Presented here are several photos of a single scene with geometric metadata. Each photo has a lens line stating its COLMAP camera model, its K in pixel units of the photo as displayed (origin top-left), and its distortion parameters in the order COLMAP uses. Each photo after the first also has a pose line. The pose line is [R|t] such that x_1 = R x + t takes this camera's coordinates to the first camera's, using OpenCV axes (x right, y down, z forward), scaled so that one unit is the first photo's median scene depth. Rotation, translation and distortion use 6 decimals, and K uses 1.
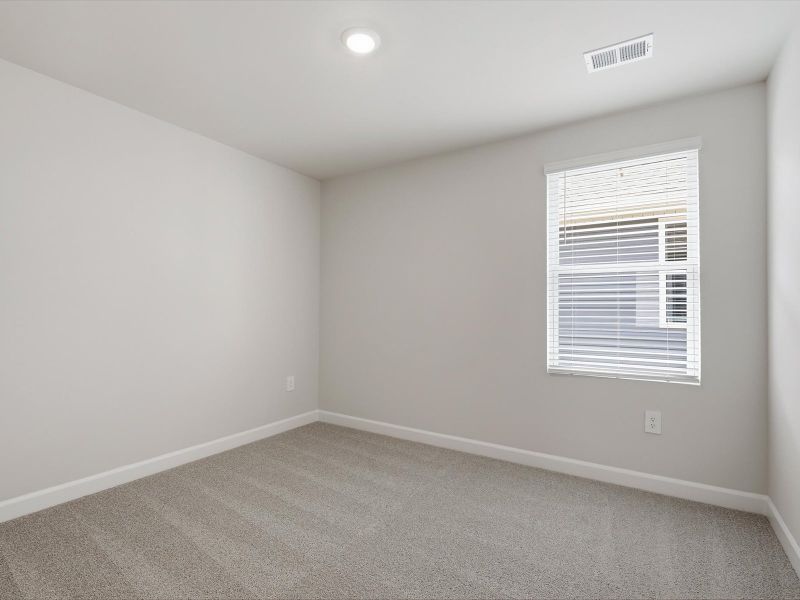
lens RADIAL K [[398.6, 0, 403.3], [0, 398.6, 301.5], [0, 0, 1]] dist [-0.005570, -0.001782]
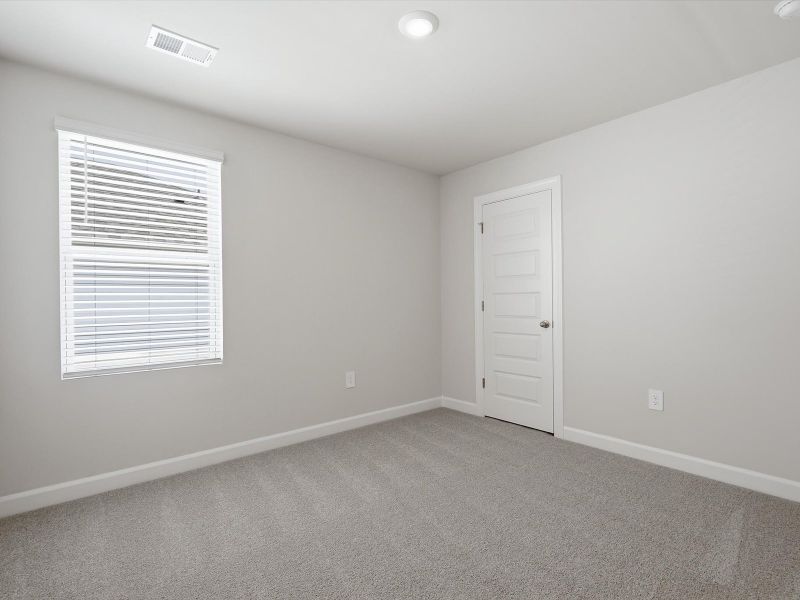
lens RADIAL K [[398.6, 0, 403.3], [0, 398.6, 301.5], [0, 0, 1]] dist [-0.005570, -0.001782]
pose [[0.304219, -0.015522, 0.952476, -0.216291], [-0.007218, 0.999801, 0.018598, -0.001057], [-0.952575, -0.012532, 0.304047, 0.127279]]
